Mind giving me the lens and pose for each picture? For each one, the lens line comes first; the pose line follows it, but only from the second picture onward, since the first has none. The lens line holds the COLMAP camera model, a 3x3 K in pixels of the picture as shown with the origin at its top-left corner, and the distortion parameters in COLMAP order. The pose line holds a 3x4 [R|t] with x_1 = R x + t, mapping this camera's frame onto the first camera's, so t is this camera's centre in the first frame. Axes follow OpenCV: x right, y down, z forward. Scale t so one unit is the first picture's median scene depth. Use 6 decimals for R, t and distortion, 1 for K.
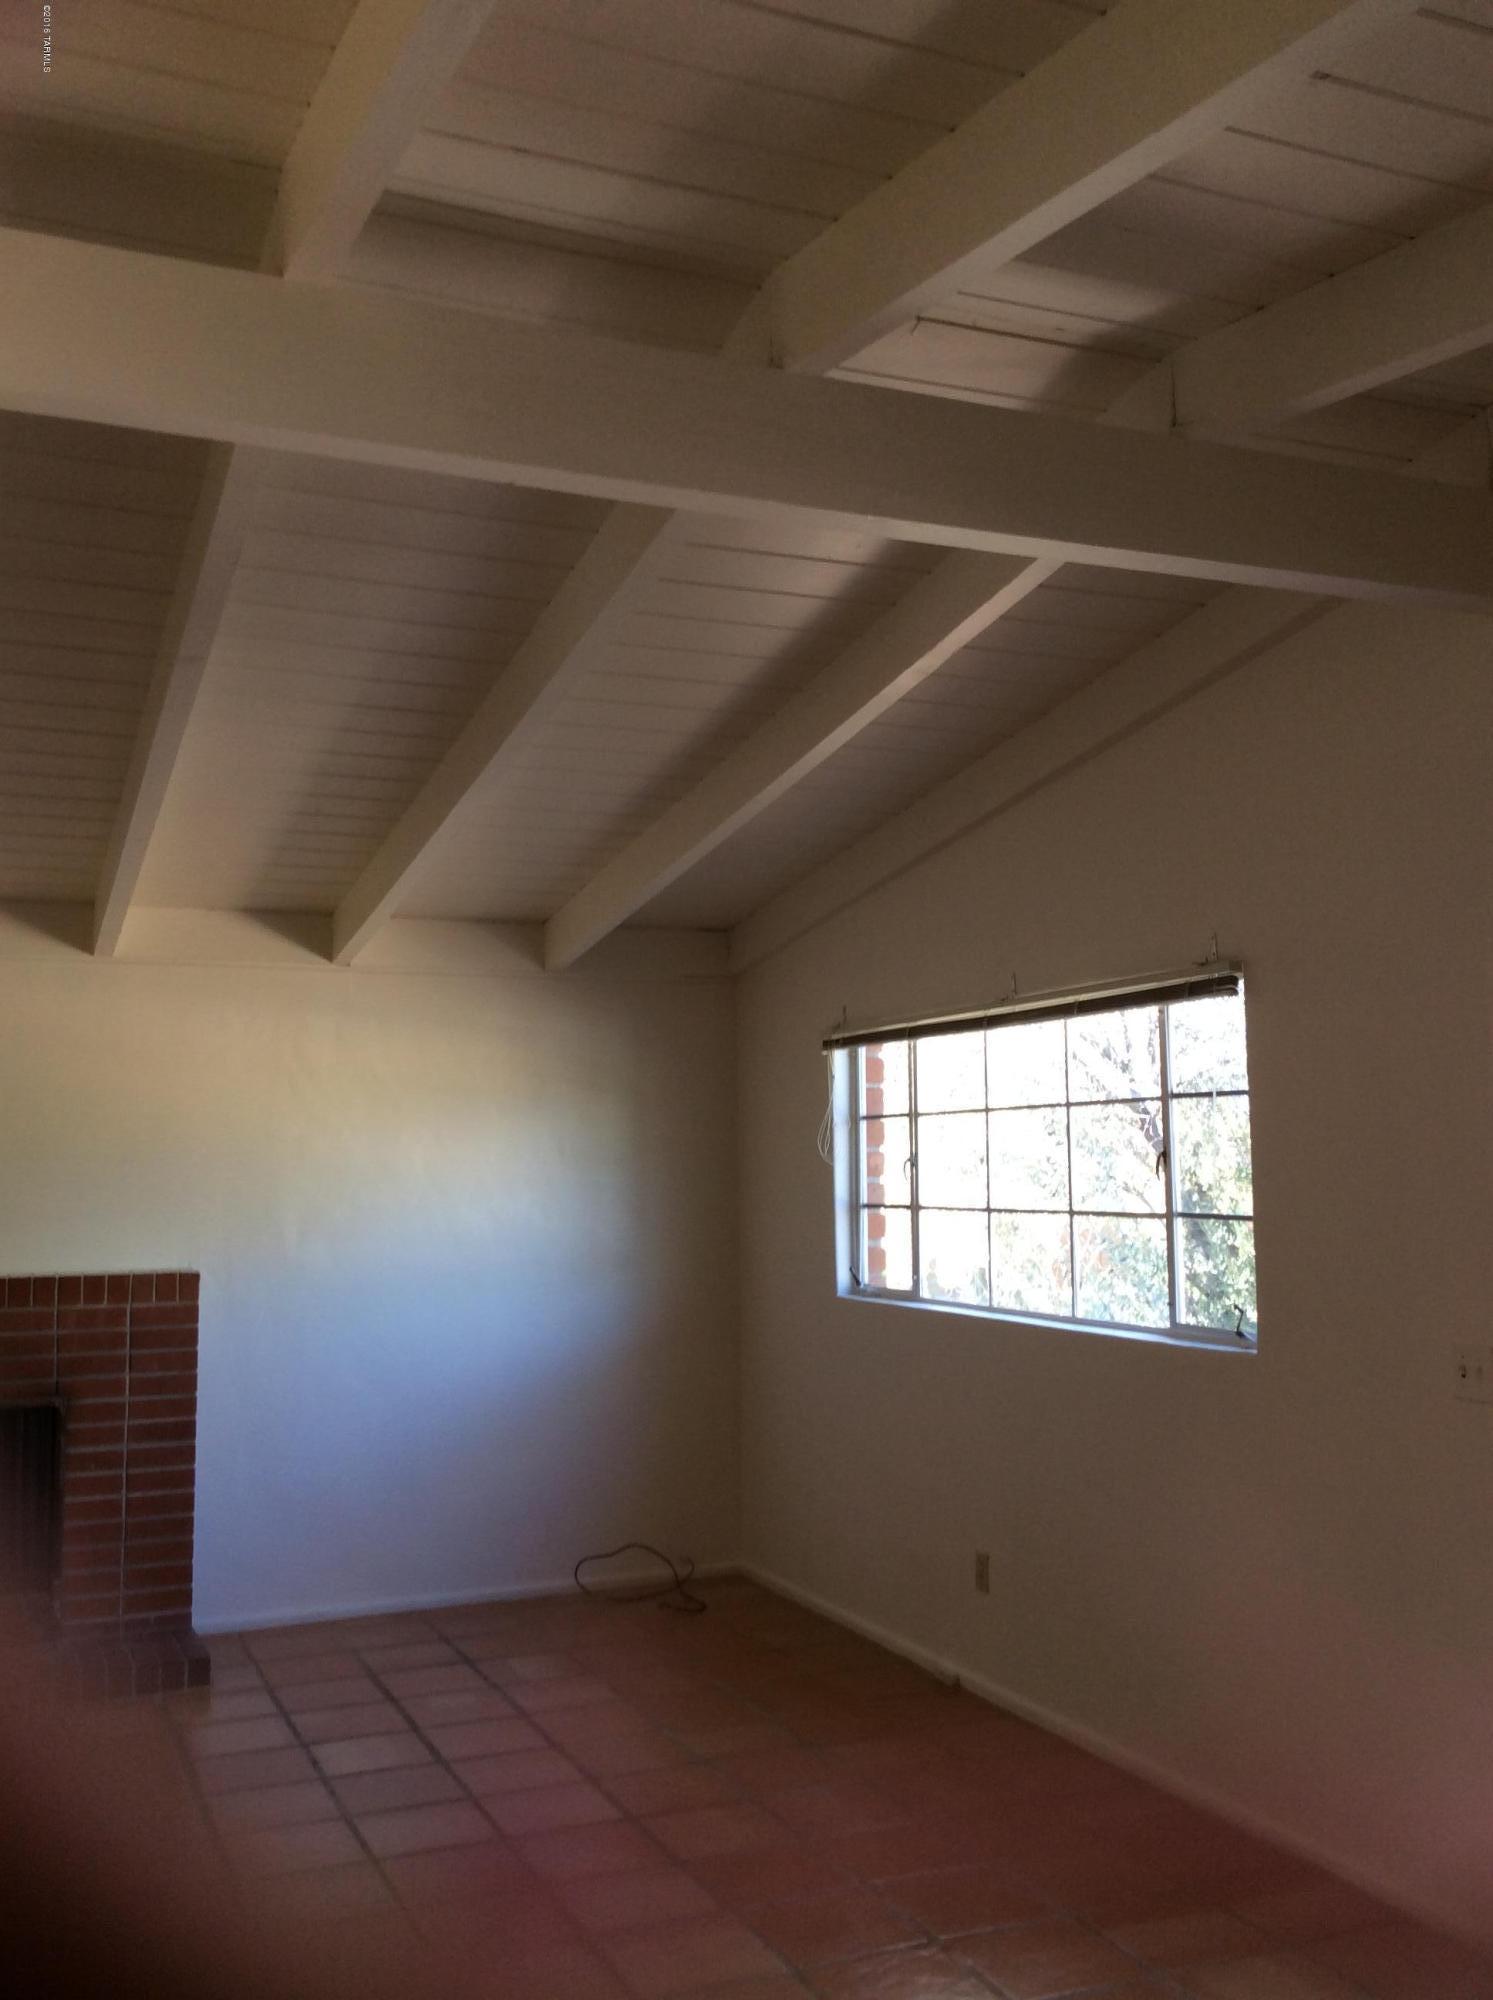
lens RADIAL K [[1853.8, 0, 749.6], [0, 1853.8, 1013.8], [0, 0, 1]] dist [0.031957, 0.000000]
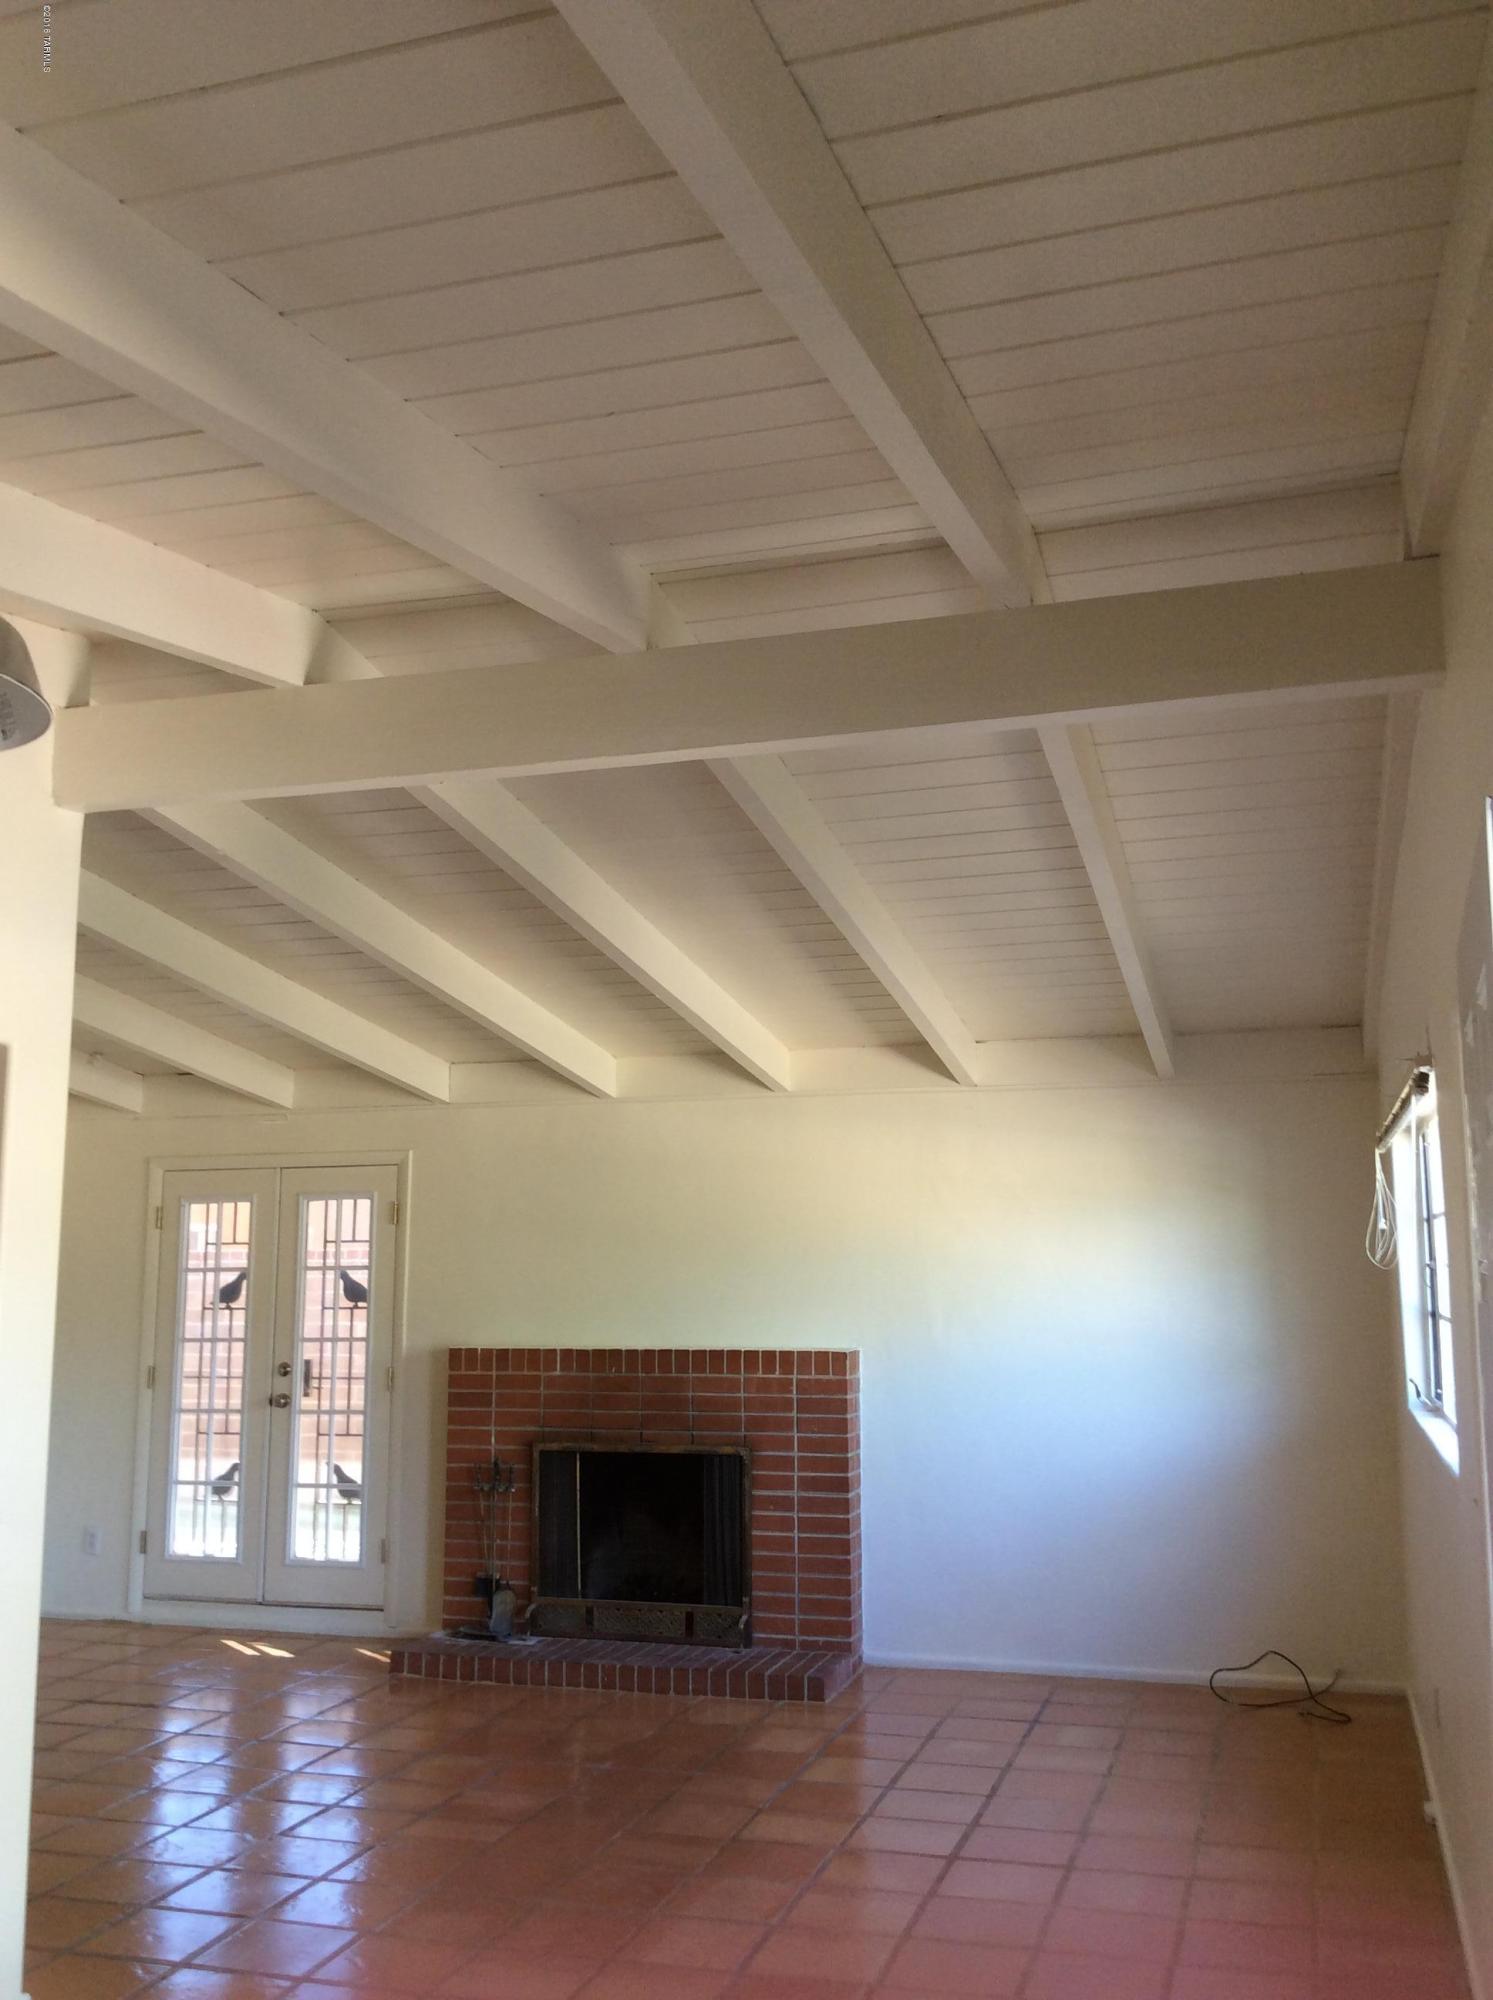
lens RADIAL K [[1853.8, 0, 745.3], [0, 1853.8, 992.4], [0, 0, 1]] dist [0.031957, 0.000000]
pose [[0.745878, -0.087363, -0.660329, 0.470031], [0.052583, 0.995990, -0.072376, -0.008242], [0.664004, 0.019262, 0.747481, 0.061778]]
